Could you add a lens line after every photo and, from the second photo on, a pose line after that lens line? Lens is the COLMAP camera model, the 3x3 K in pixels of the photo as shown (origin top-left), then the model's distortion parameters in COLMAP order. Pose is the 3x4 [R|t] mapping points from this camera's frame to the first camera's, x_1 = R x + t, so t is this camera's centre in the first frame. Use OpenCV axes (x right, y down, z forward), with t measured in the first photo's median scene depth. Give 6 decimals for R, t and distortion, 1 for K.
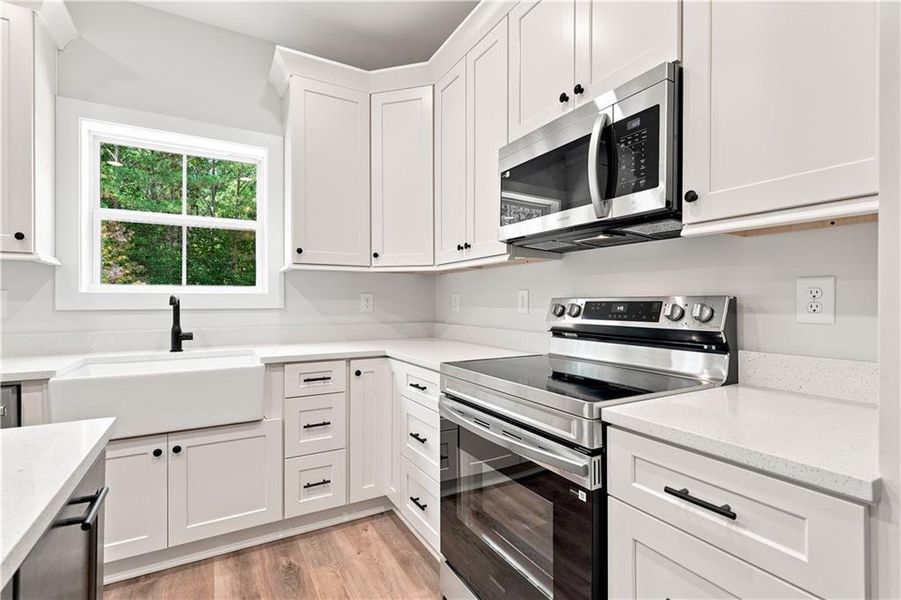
lens RADIAL K [[415.4, 0, 444.4], [0, 415.4, 300.5], [0, 0, 1]] dist [0.004470, -0.002789]
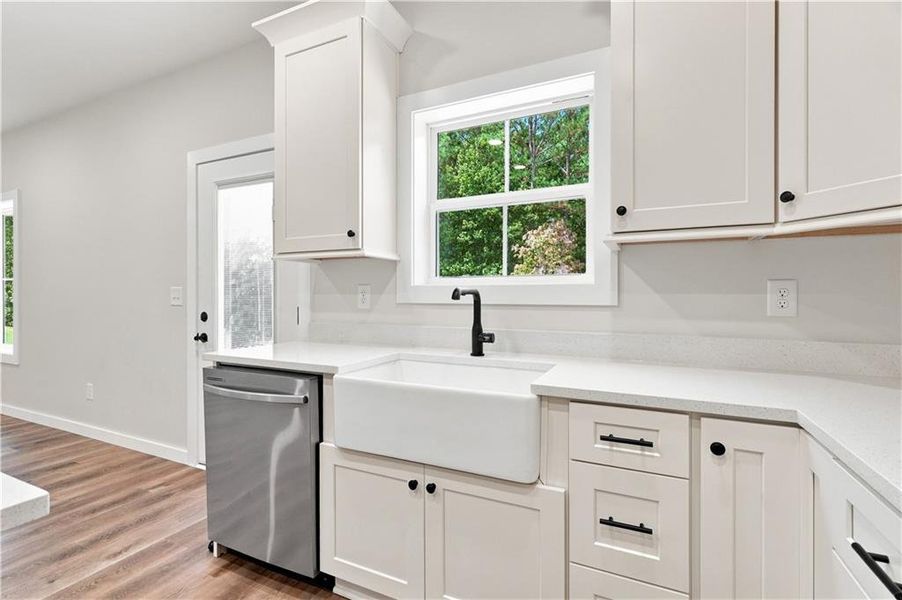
lens RADIAL K [[415.9, 0, 452.3], [0, 415.9, 296.9], [0, 0, 1]] dist [0.004470, -0.002789]
pose [[0.578187, 0.005872, -0.815883, 0.001561], [0.000723, 0.999970, 0.007709, -0.000467], [0.815904, -0.005047, 0.578165, 0.493022]]
